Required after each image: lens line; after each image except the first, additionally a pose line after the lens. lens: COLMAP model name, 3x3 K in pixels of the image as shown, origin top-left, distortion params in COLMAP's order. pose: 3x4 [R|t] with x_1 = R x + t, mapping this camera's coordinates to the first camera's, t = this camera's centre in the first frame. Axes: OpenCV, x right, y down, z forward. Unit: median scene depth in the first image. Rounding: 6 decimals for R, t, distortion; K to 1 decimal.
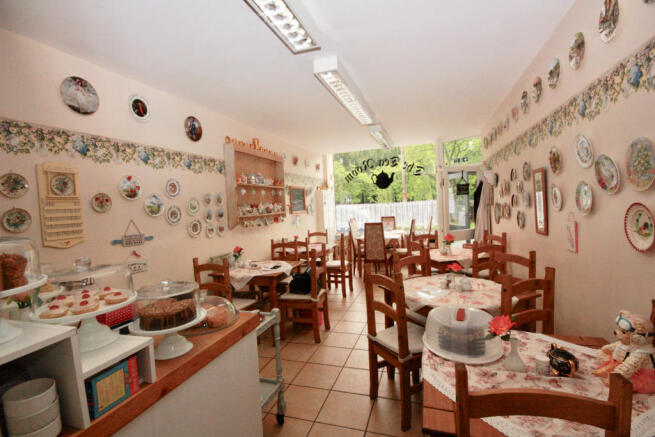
lens RADIAL K [[307.3, 0, 328.2], [0, 307.3, 218.2], [0, 0, 1]] dist [0.001330, 0.000343]
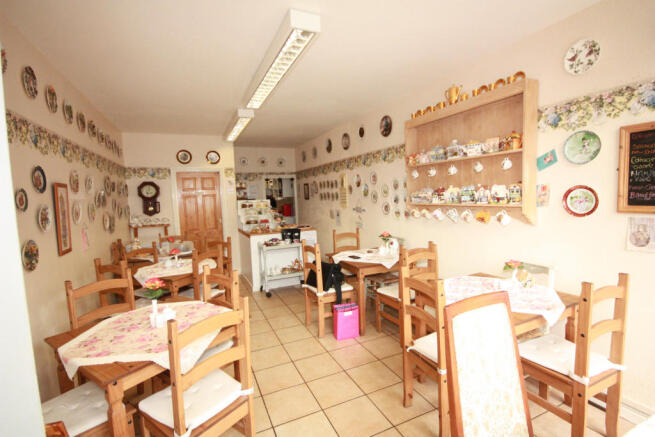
lens RADIAL K [[307.3, 0, 328.8], [0, 307.3, 219.5], [0, 0, 1]] dist [0.001330, 0.000343]
pose [[-0.737752, 0.120223, -0.664280, 0.529371], [0.030423, 0.988936, 0.145192, -0.104604], [0.674386, 0.086907, -0.733247, 1.652624]]
